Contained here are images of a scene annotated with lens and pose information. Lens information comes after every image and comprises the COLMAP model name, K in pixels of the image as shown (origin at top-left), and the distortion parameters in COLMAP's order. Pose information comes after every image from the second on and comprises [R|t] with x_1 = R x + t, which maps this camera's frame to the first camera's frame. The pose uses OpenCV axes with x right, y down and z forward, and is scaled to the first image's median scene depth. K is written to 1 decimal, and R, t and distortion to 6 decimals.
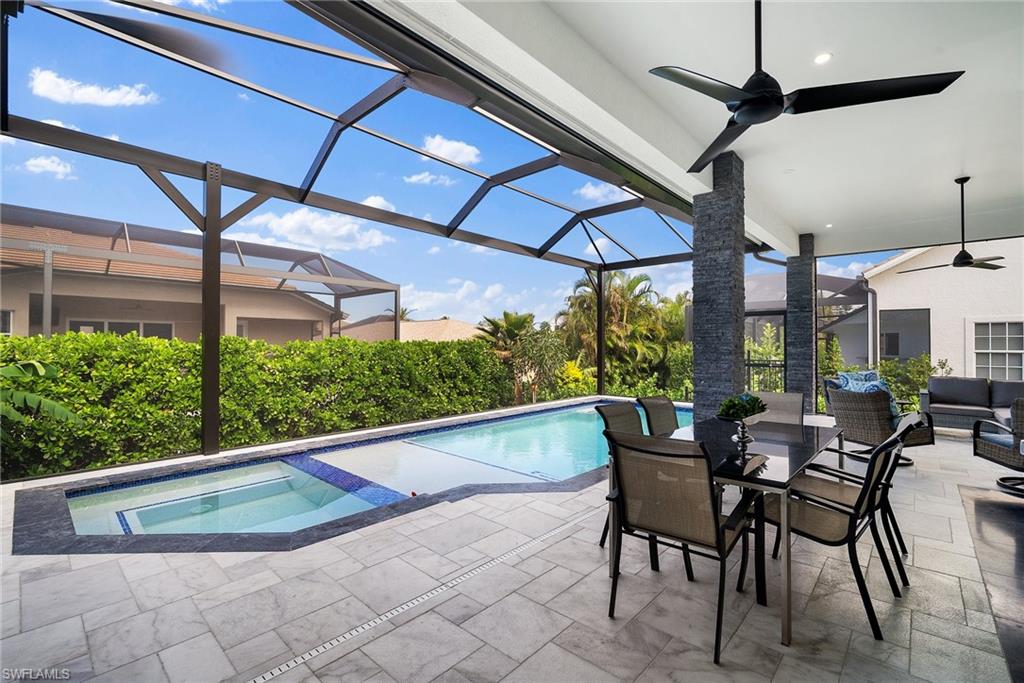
lens RADIAL K [[451.9, 0, 514.6], [0, 451.9, 334.6], [0, 0, 1]] dist [-0.012795, 0.003705]
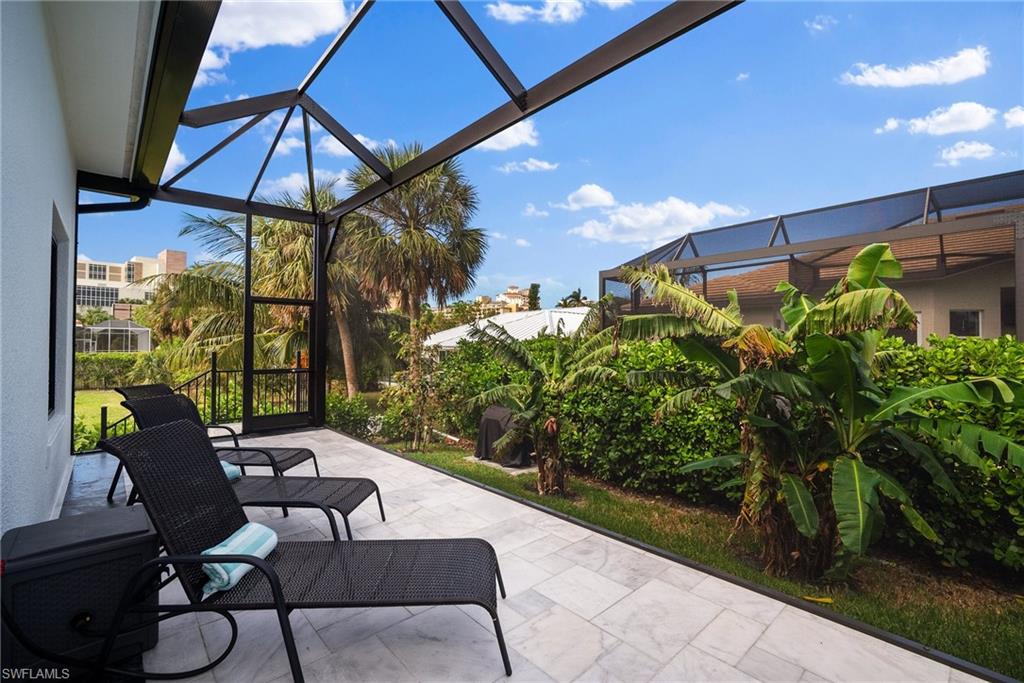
lens RADIAL K [[451.9, 0, 510.3], [0, 451.9, 341.6], [0, 0, 1]] dist [-0.012795, 0.003705]
pose [[-0.091824, -0.012633, -0.995695, -0.257611], [0.018734, 0.999721, -0.014411, 0.004384], [0.995599, -0.019976, -0.091562, 0.253348]]
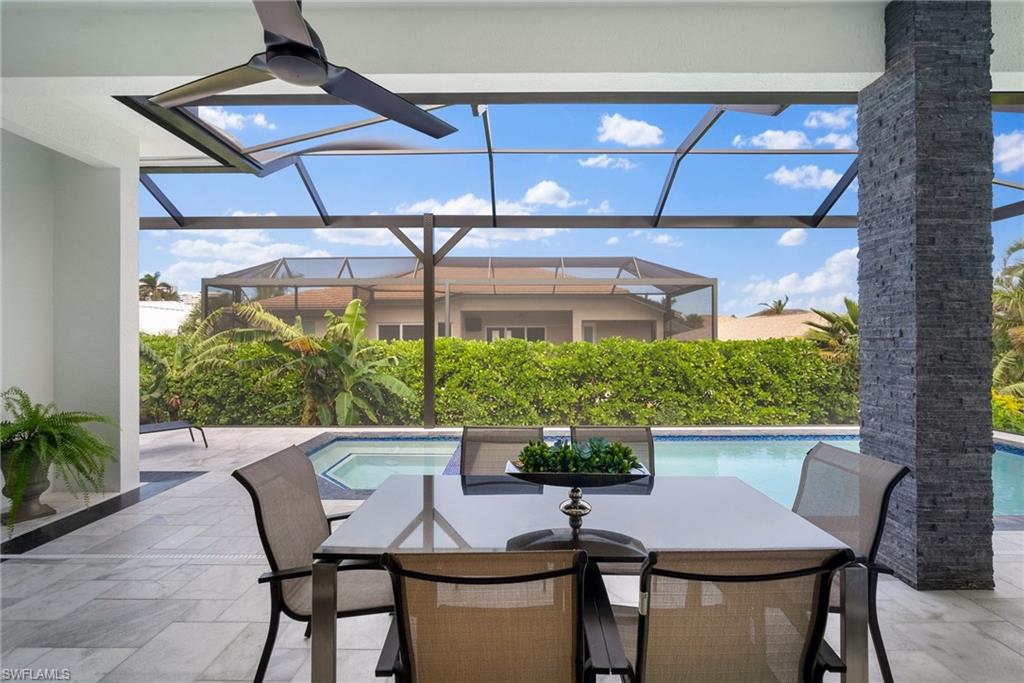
lens RADIAL K [[451.9, 0, 513.1], [0, 451.9, 338.9], [0, 0, 1]] dist [-0.012795, 0.003705]
pose [[0.673521, -0.008712, -0.739117, 0.255635], [0.019915, 0.999781, 0.006363, -0.003692], [0.738900, -0.019005, 0.673547, 0.140237]]
